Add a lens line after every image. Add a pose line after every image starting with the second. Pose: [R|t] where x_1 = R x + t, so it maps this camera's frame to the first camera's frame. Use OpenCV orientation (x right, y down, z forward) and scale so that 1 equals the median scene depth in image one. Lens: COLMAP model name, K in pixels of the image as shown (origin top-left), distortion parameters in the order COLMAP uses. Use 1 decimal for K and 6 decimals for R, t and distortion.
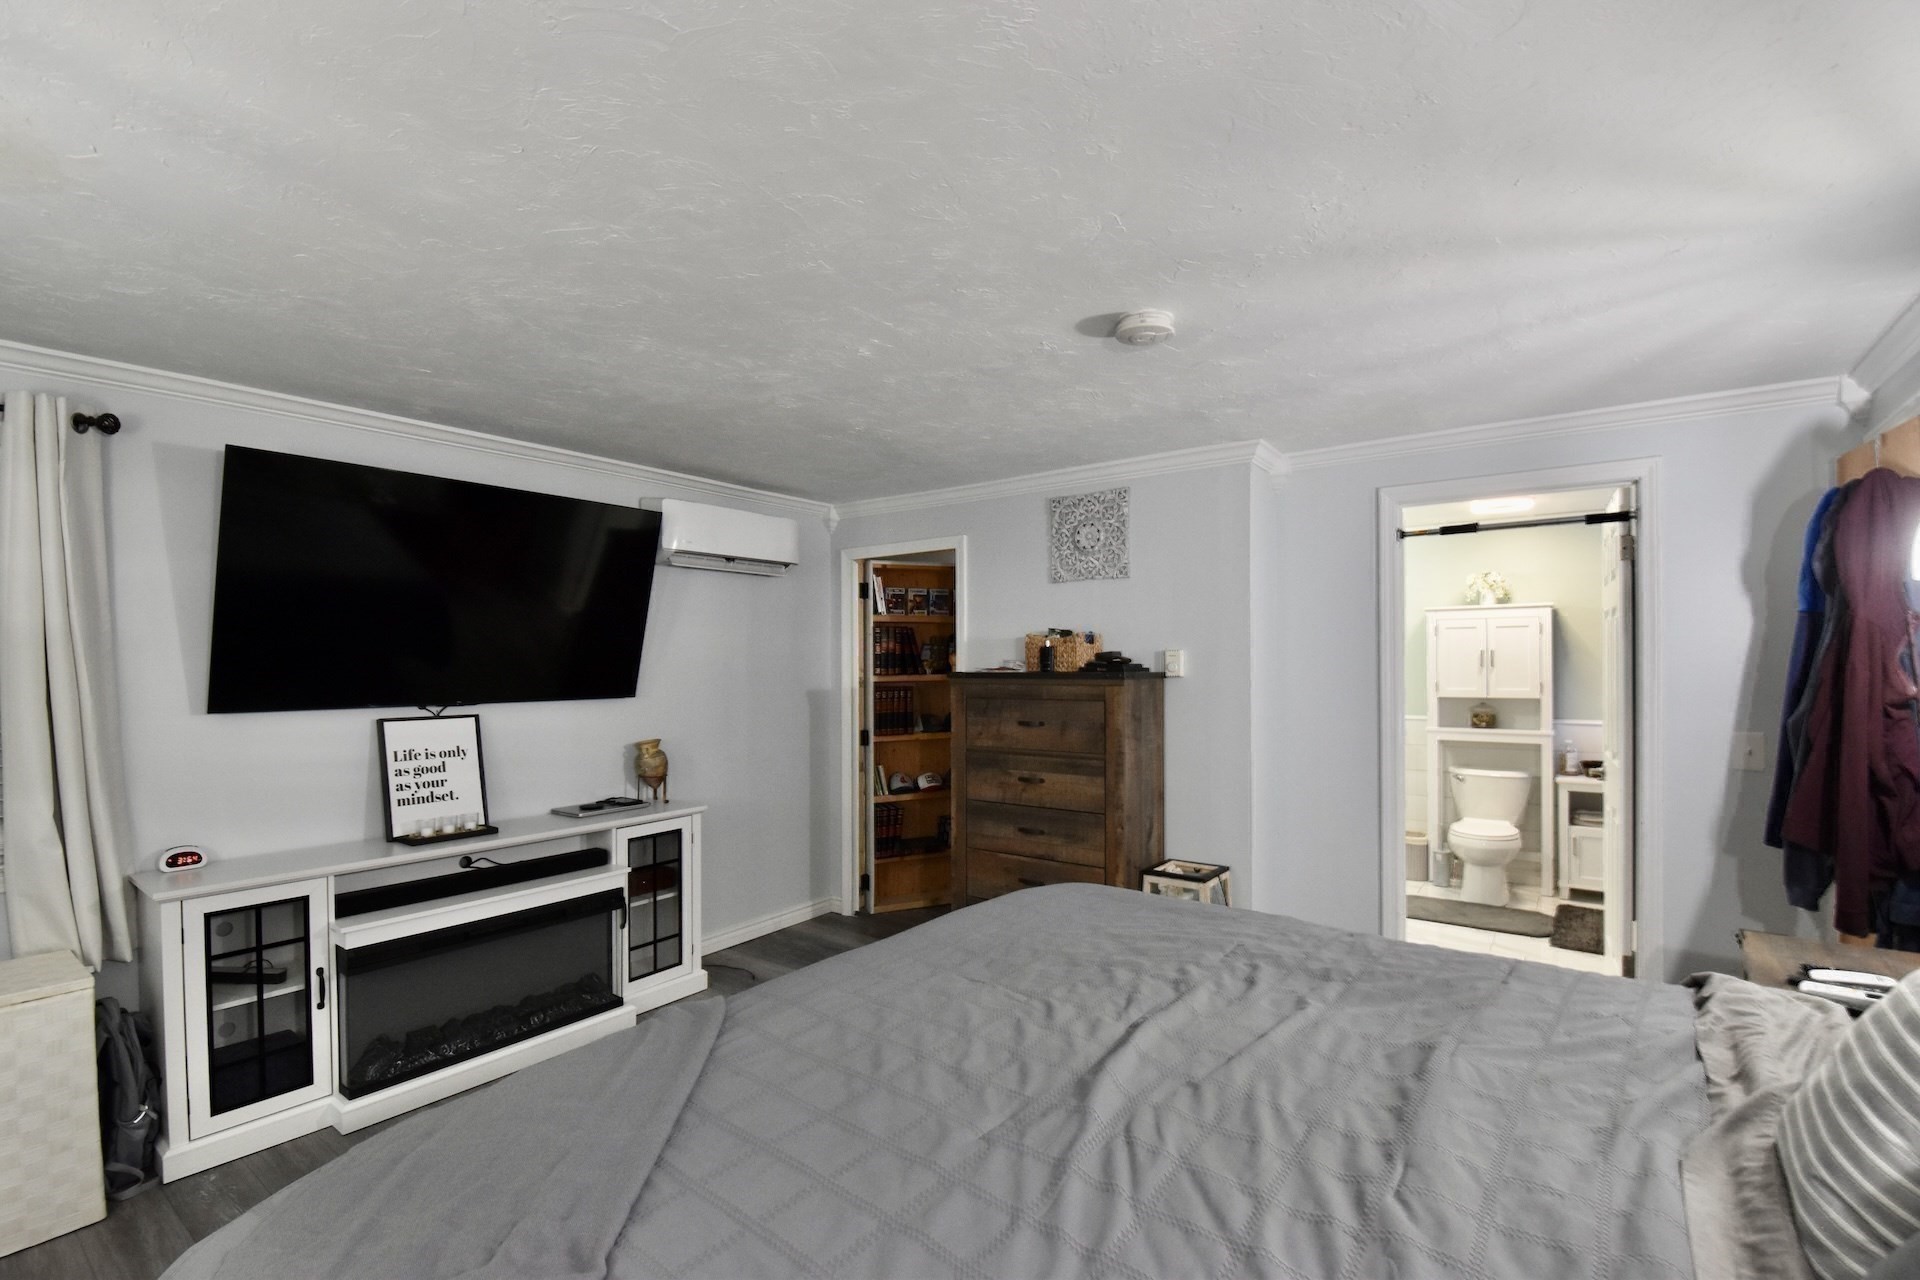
lens RADIAL K [[843.4, 0, 982.0], [0, 843.4, 663.2], [0, 0, 1]] dist [0.013957, -0.022610]
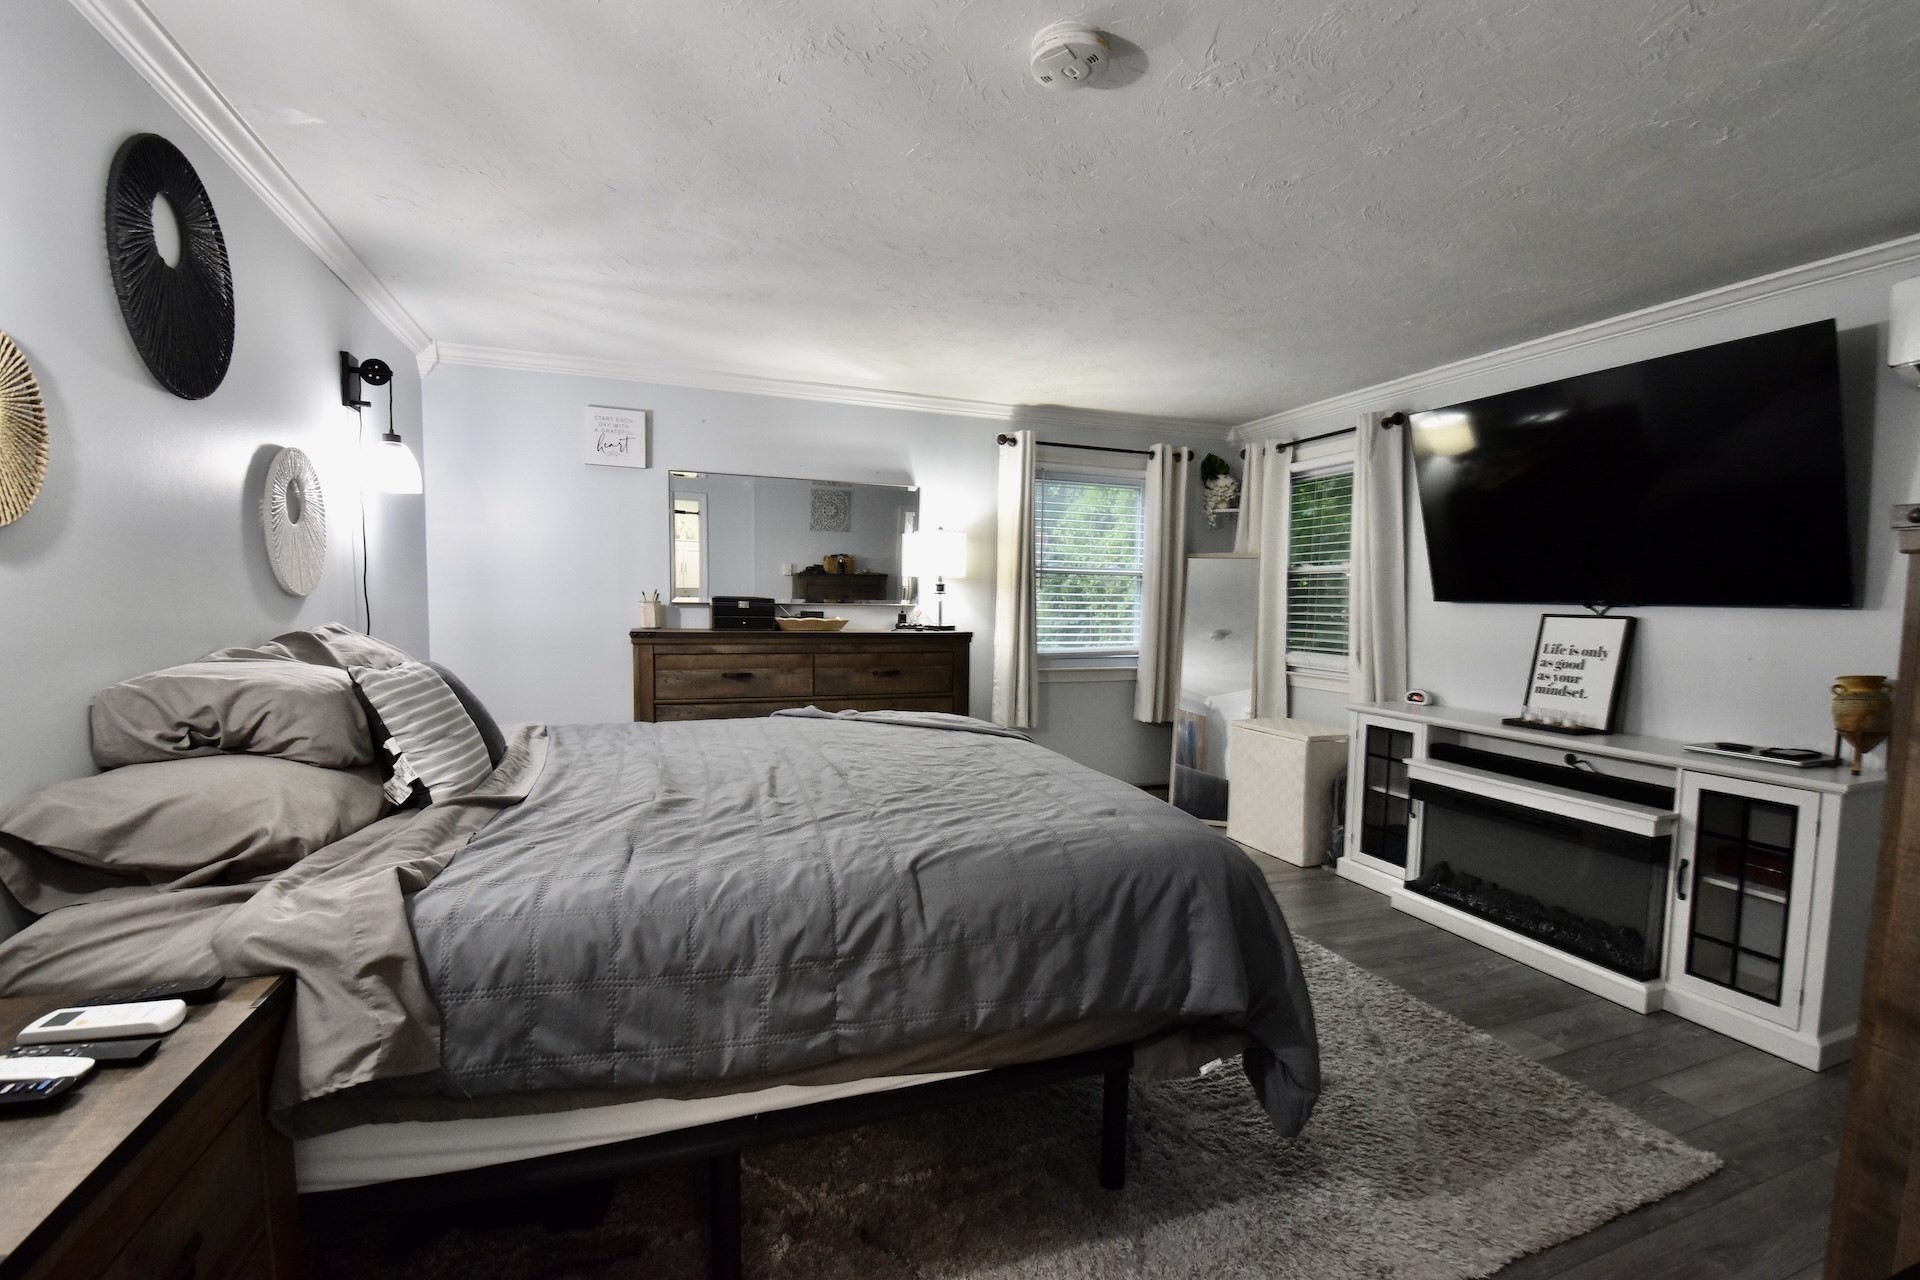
lens RADIAL K [[843.4, 0, 982.0], [0, 843.4, 663.2], [0, 0, 1]] dist [0.013957, -0.022610]
pose [[-0.538515, 0.062690, -0.840281, 0.635637], [-0.013984, 0.996426, 0.083301, 0.048976], [0.842500, 0.056609, -0.535714, 0.986783]]
